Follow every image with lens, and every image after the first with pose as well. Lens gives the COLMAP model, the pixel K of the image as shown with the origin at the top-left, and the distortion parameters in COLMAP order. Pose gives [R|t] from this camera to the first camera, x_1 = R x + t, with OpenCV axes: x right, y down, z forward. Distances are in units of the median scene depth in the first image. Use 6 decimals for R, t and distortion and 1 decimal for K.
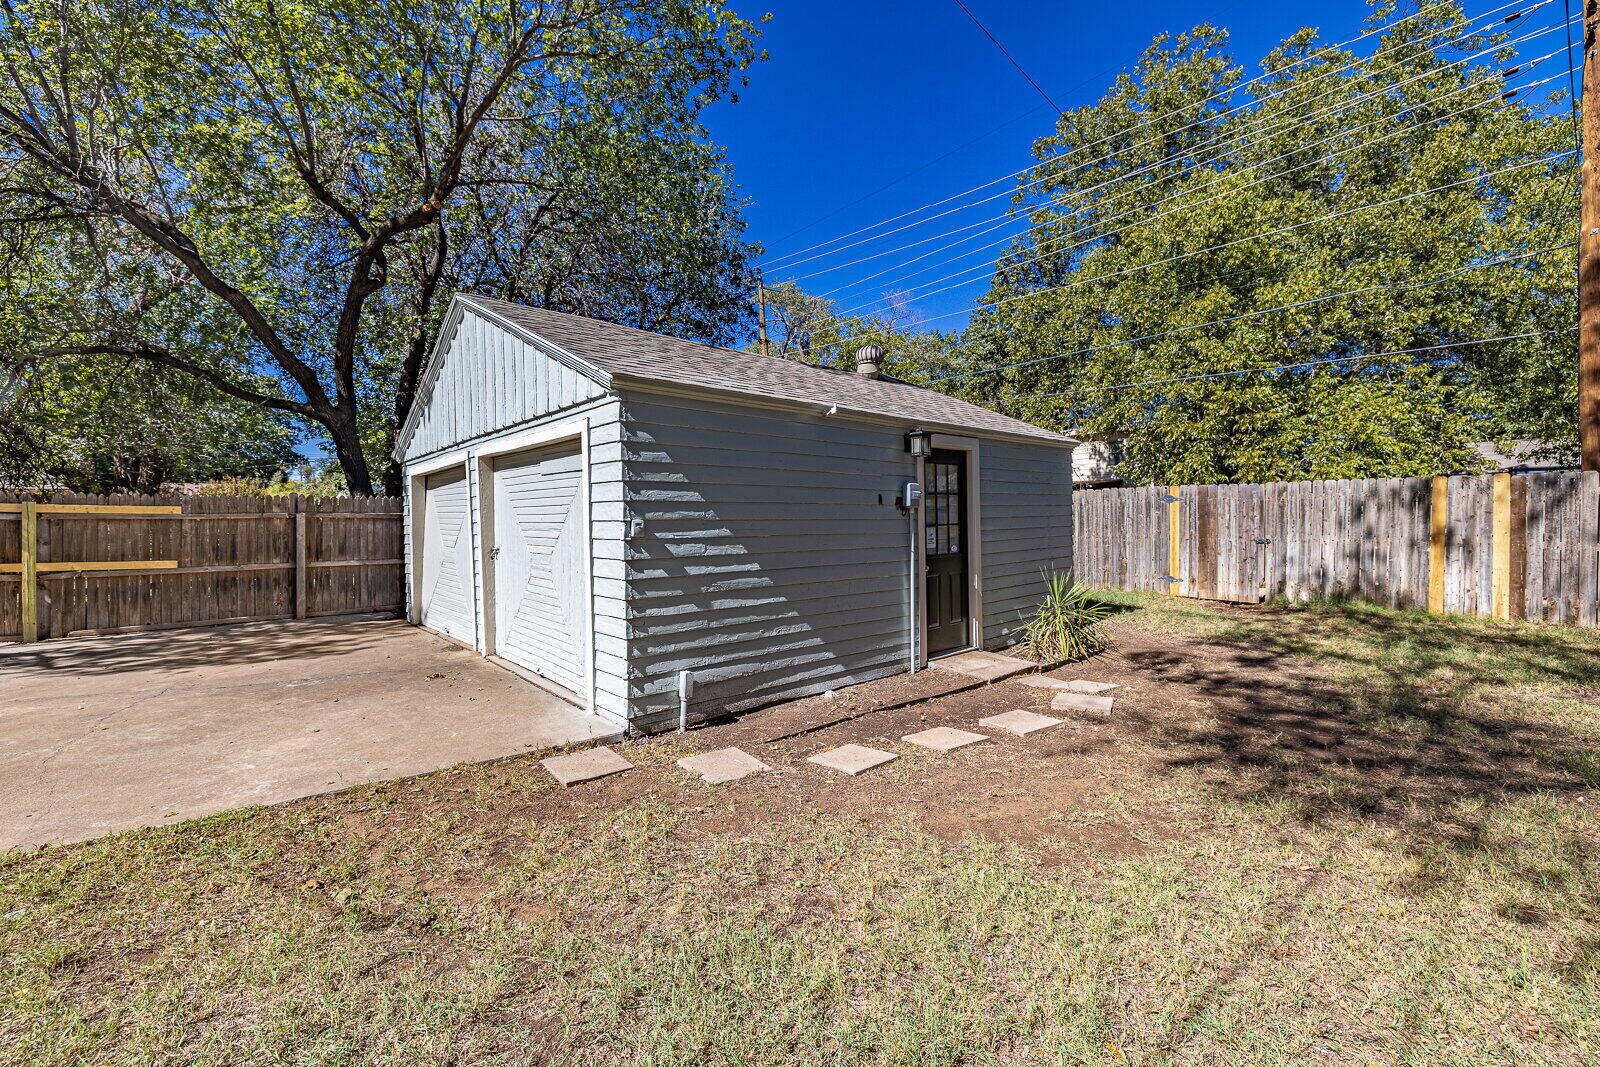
lens RADIAL K [[674.4, 0, 789.8], [0, 674.4, 521.1], [0, 0, 1]] dist [-0.000957, -0.000411]
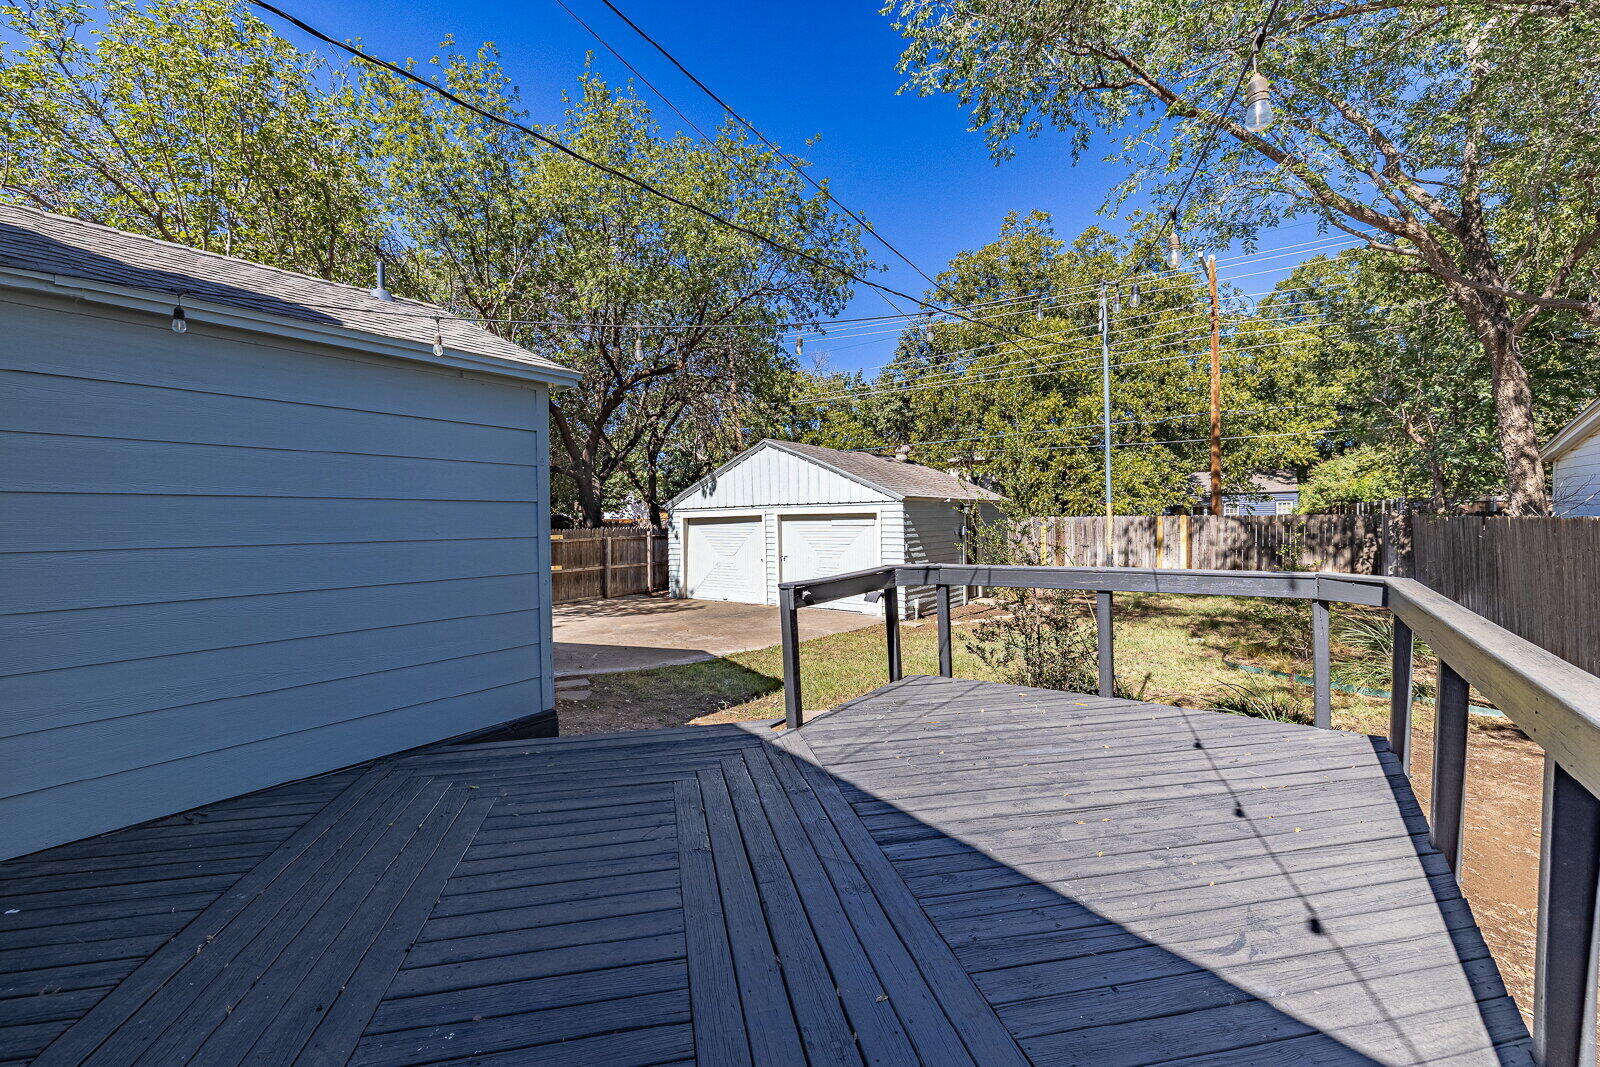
lens RADIAL K [[674.4, 0, 789.8], [0, 674.4, 521.1], [0, 0, 1]] dist [-0.000957, -0.000411]
pose [[0.974641, -0.005534, 0.223704, -0.657280], [0.006390, 0.999975, -0.003102, -0.046688], [-0.223681, 0.004453, 0.974652, -0.823906]]
